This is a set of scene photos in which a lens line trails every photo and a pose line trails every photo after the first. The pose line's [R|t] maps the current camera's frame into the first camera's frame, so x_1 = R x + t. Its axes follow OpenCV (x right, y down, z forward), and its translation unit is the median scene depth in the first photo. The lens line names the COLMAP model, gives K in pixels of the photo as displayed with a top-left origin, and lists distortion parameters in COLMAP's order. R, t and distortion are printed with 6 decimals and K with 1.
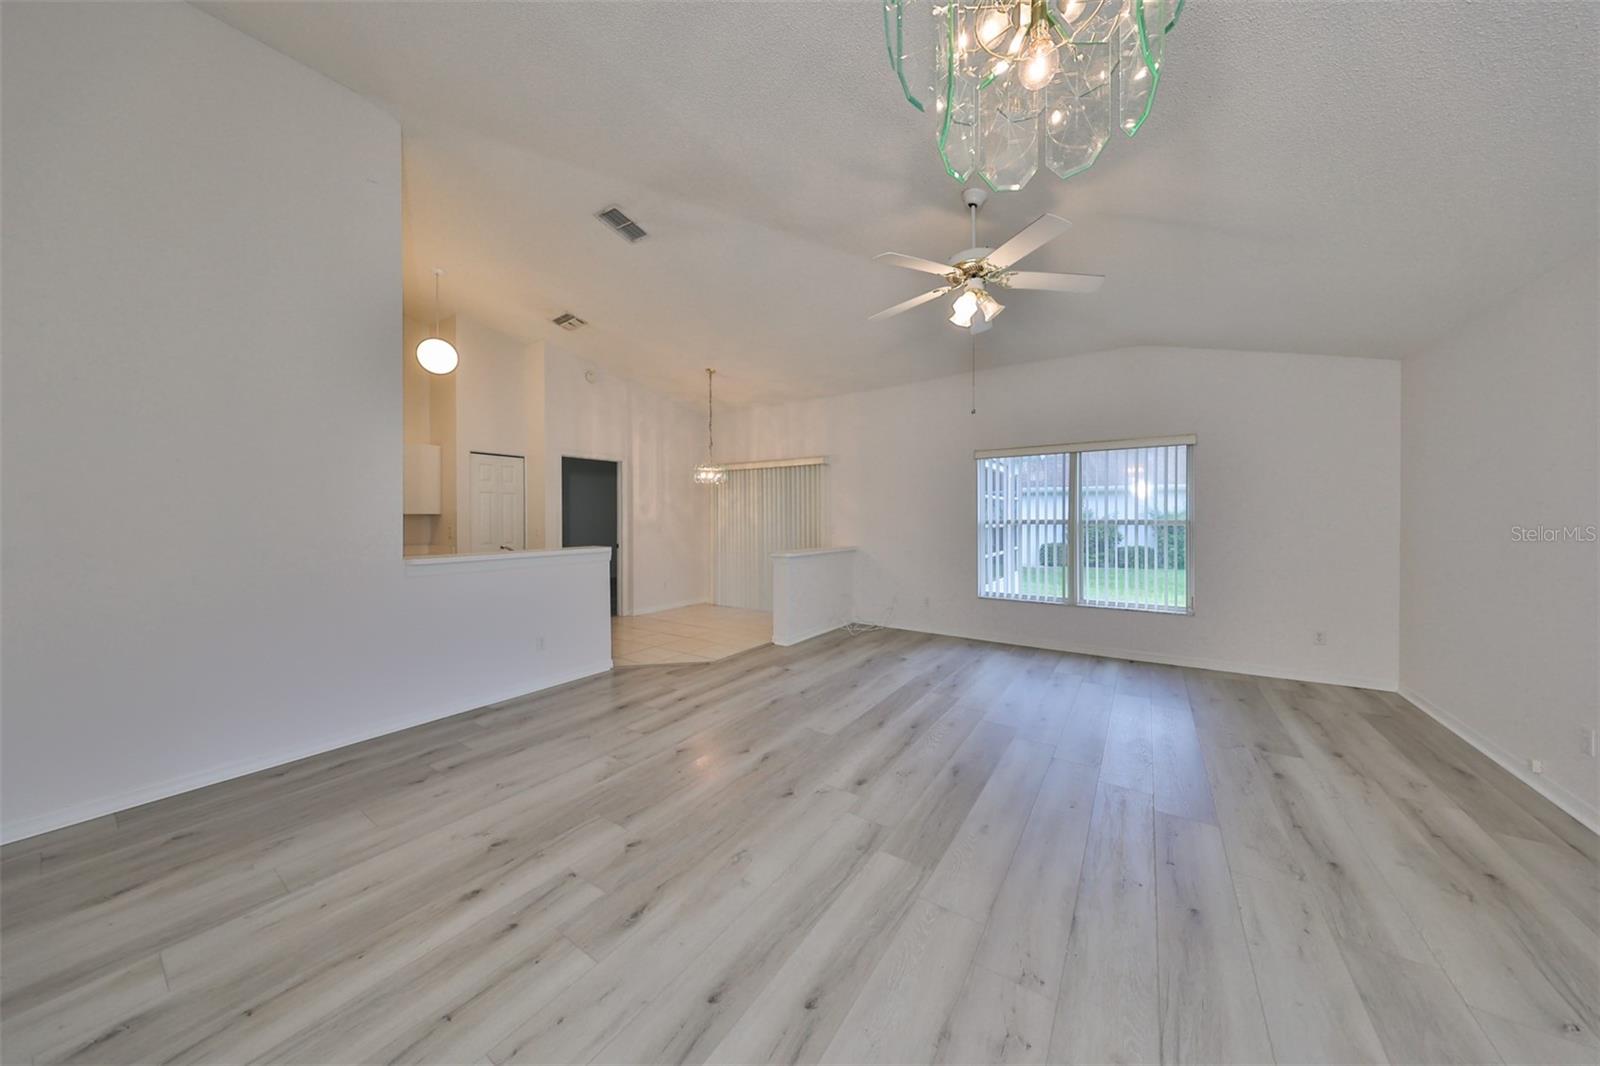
lens RADIAL K [[502.1, 0, 819.2], [0, 502.1, 522.8], [0, 0, 1]] dist [0.000904, -0.000477]
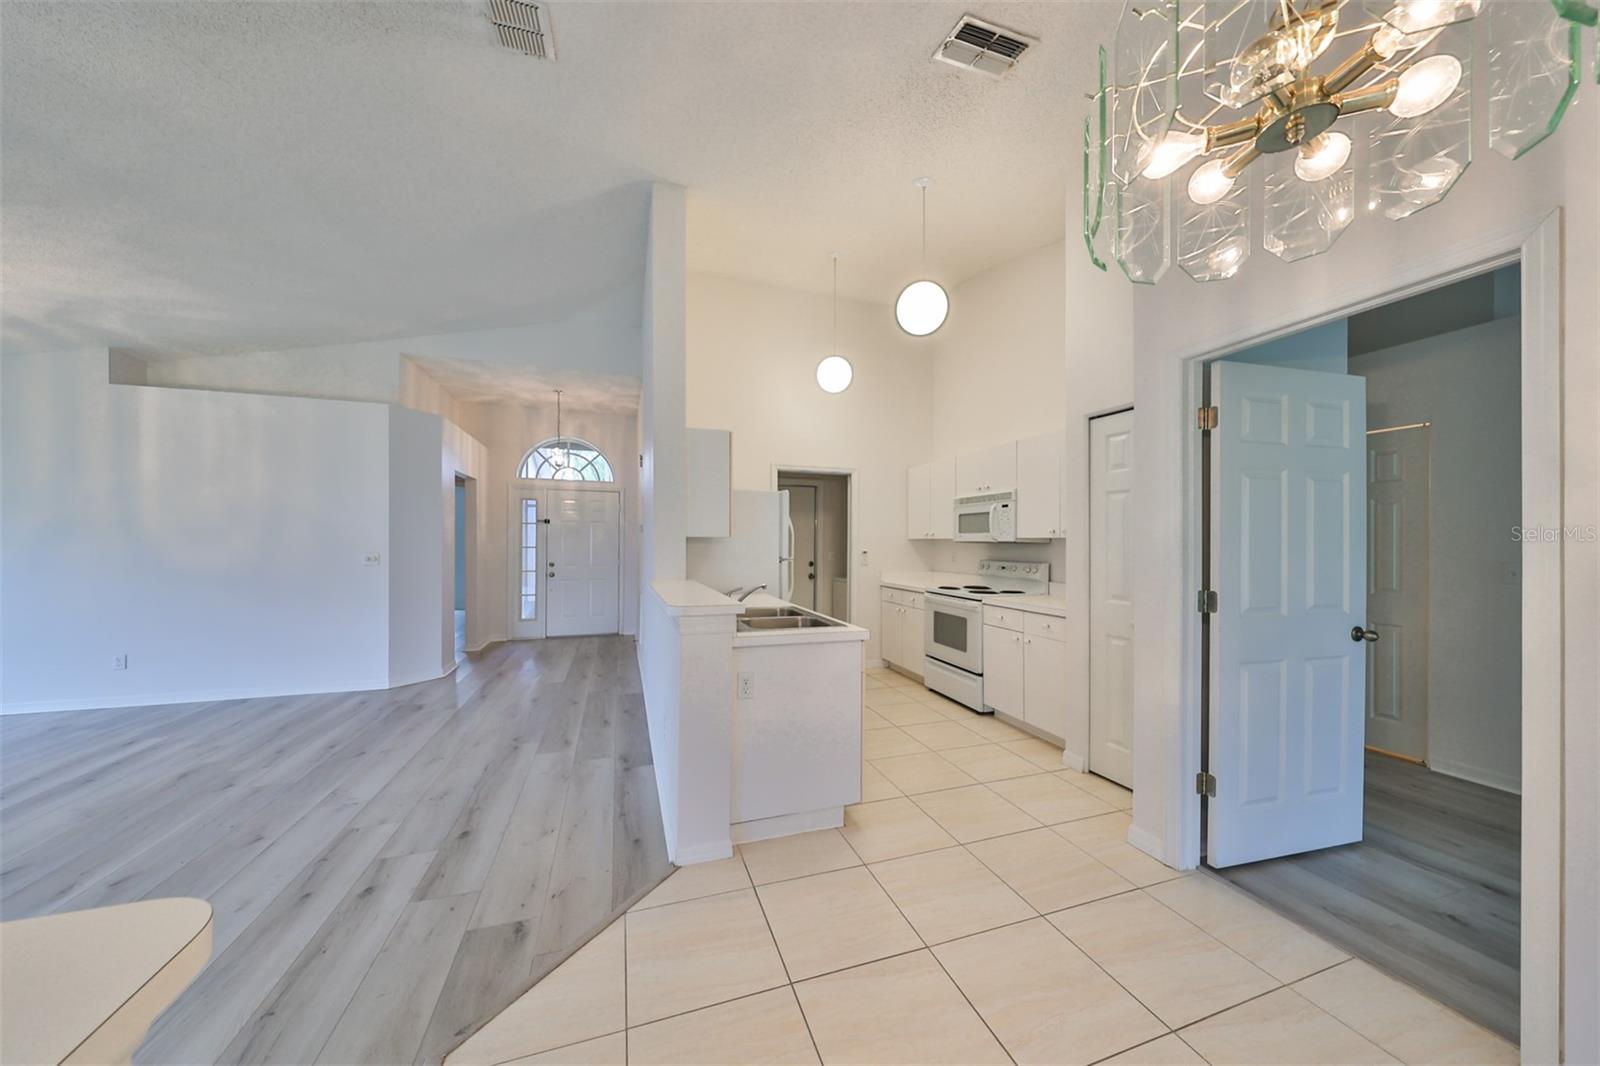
lens RADIAL K [[502.1, 0, 781.2], [0, 502.1, 537.6], [0, 0, 1]] dist [0.000904, -0.000477]
pose [[-0.630343, -0.011337, -0.776234, -0.124711], [-0.014935, 0.999885, -0.002476, -0.011868], [0.776173, 0.010033, -0.630440, 1.438292]]
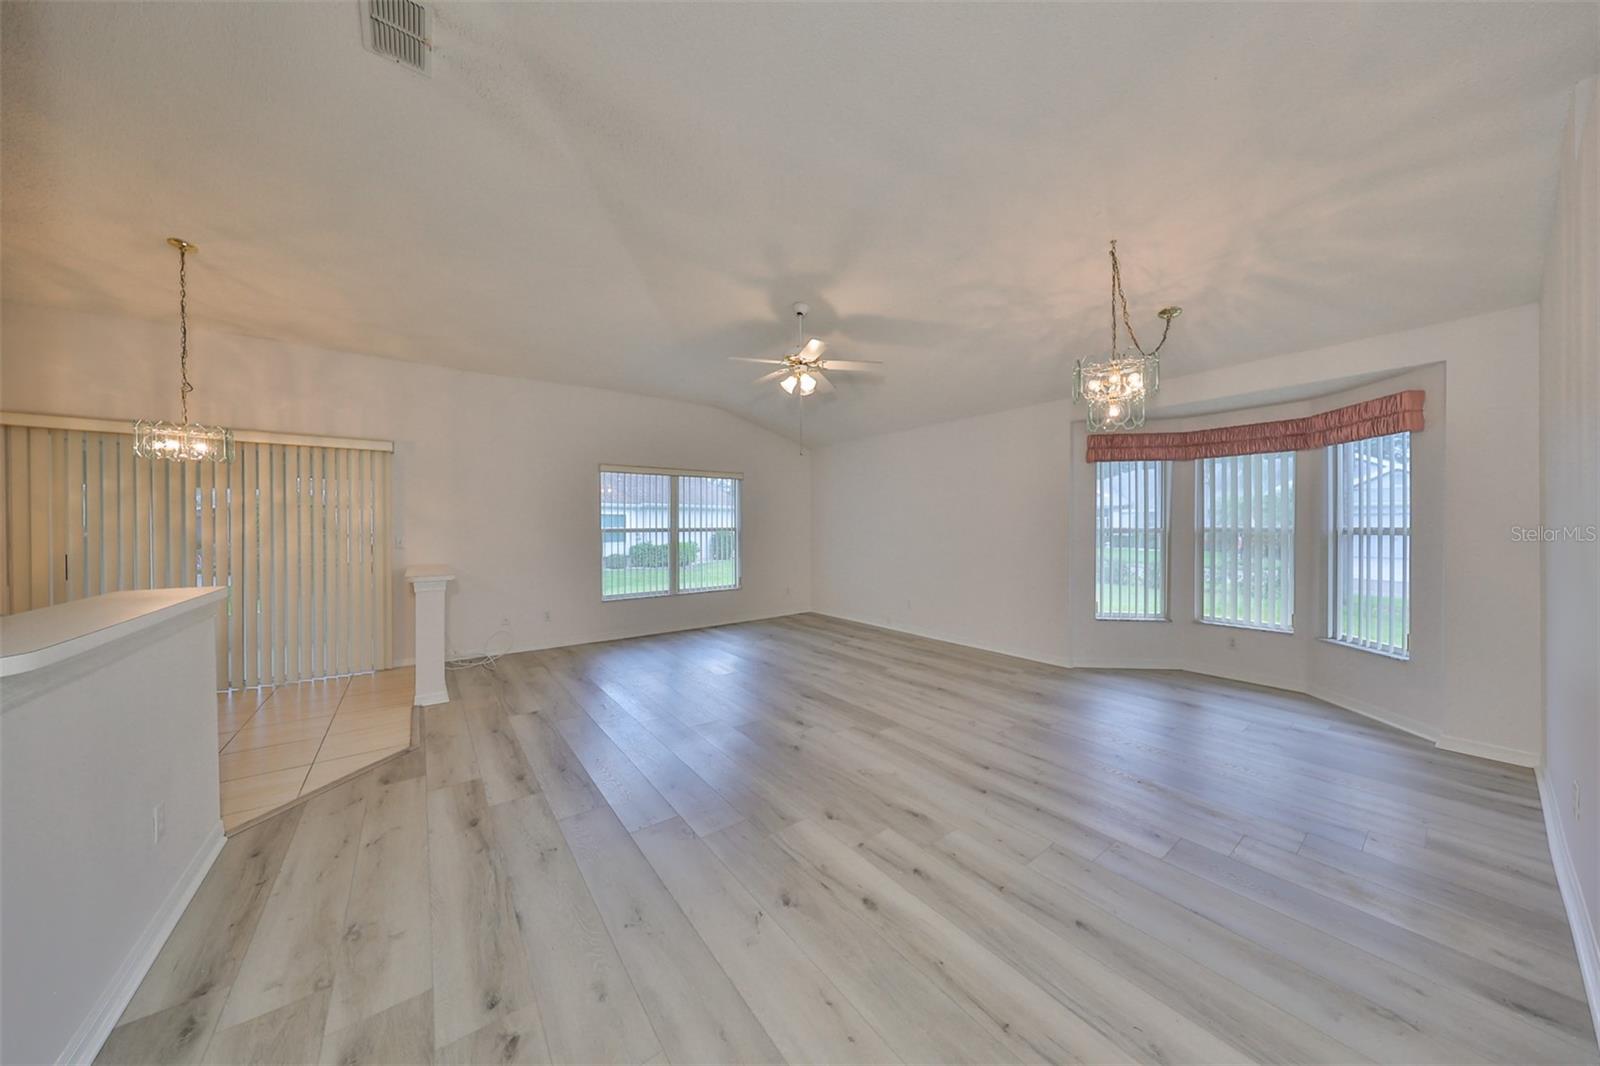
lens RADIAL K [[502.1, 0, 785.6], [0, 502.1, 532.6], [0, 0, 1]] dist [0.000904, -0.000477]
pose [[0.354828, -0.012726, 0.934845, -0.709092], [0.014901, 0.999857, 0.007955, -0.000295], [-0.934813, 0.011107, 0.354967, 0.337992]]
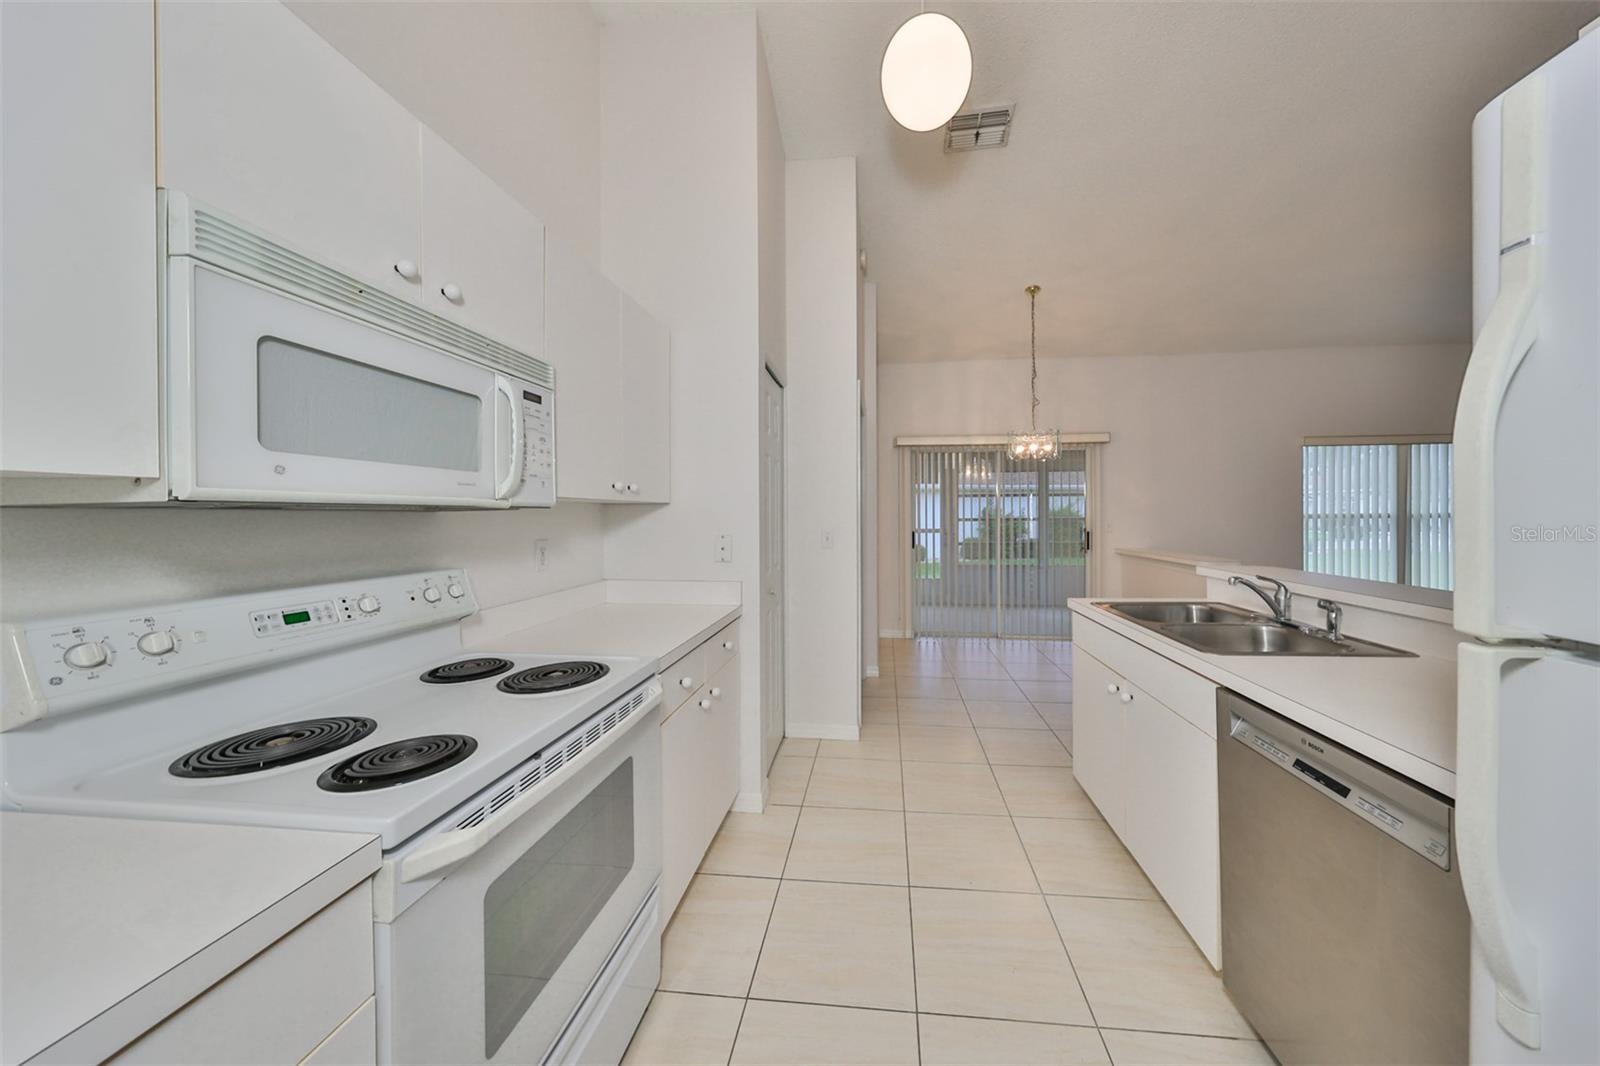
lens RADIAL K [[502.1, 0, 807.2], [0, 502.1, 523.1], [0, 0, 1]] dist [0.000904, -0.000477]
pose [[0.893084, -0.009979, 0.449778, -1.152528], [0.007129, 0.999942, 0.008030, -0.003620], [-0.449833, -0.003965, 0.893104, 0.787800]]
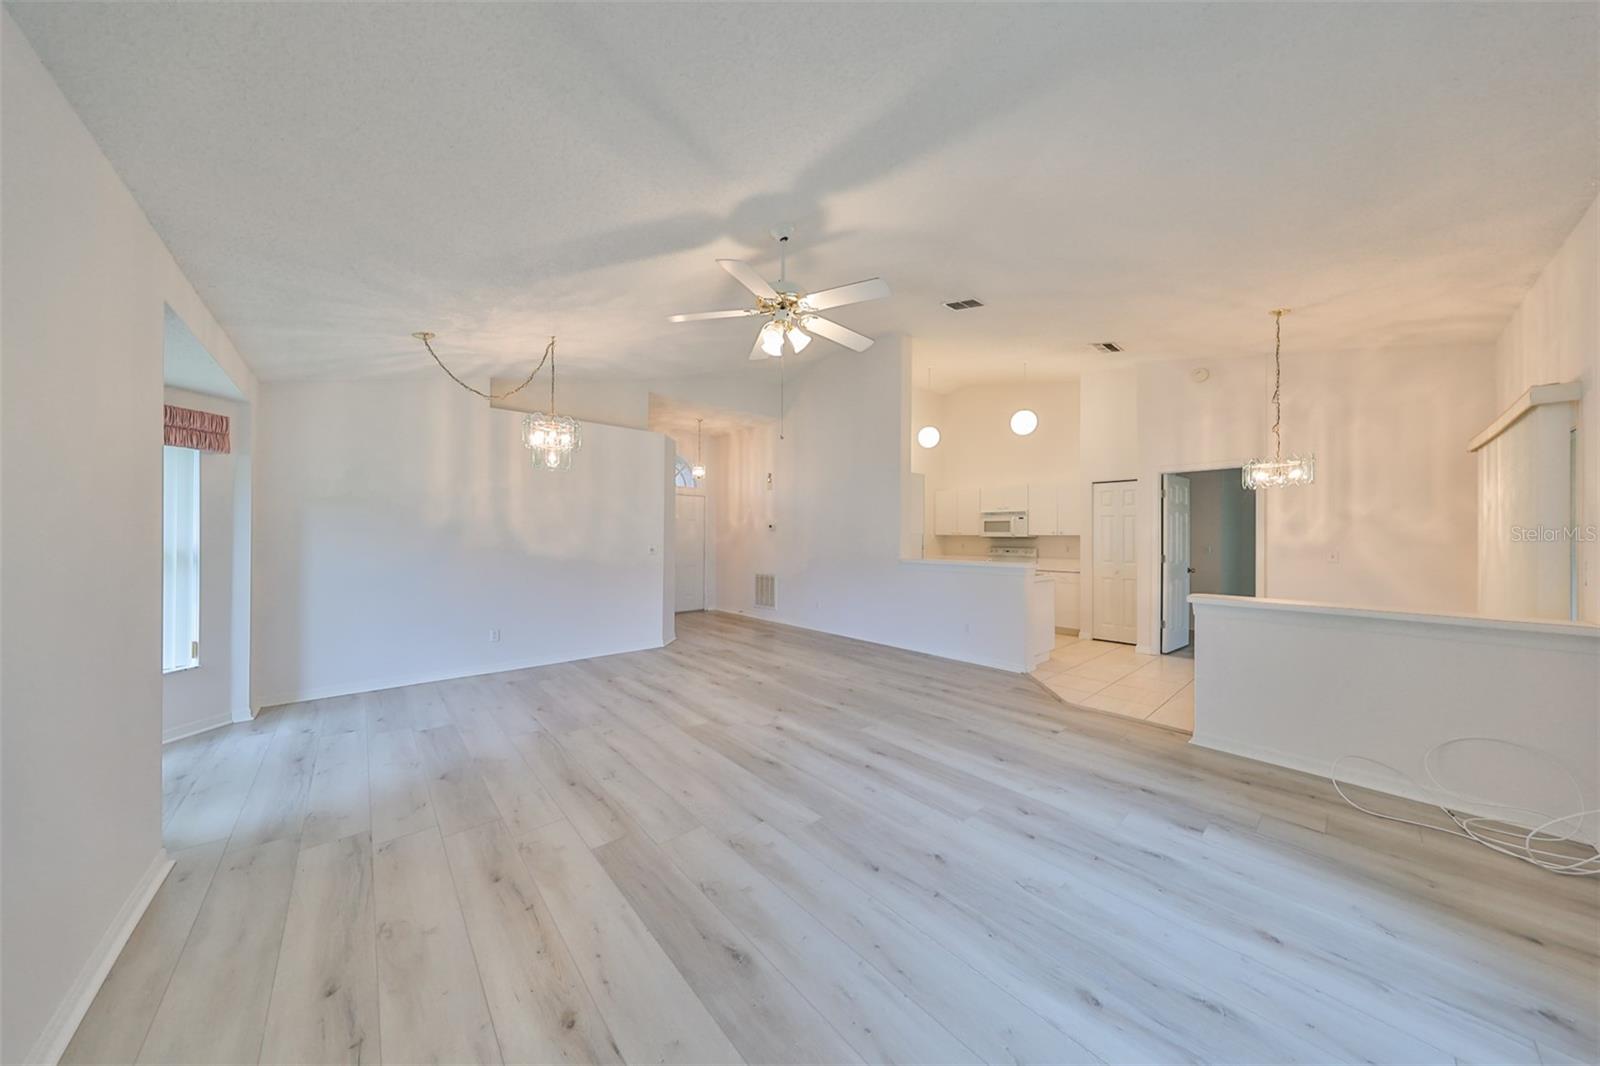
lens RADIAL K [[502.1, 0, 786.7], [0, 502.1, 523.2], [0, 0, 1]] dist [0.000904, -0.000477]
pose [[-0.280858, -0.024346, -0.959440, 0.854720], [-0.017389, 0.999643, -0.020276, -0.011126], [0.959592, 0.010989, -0.281181, 0.849763]]
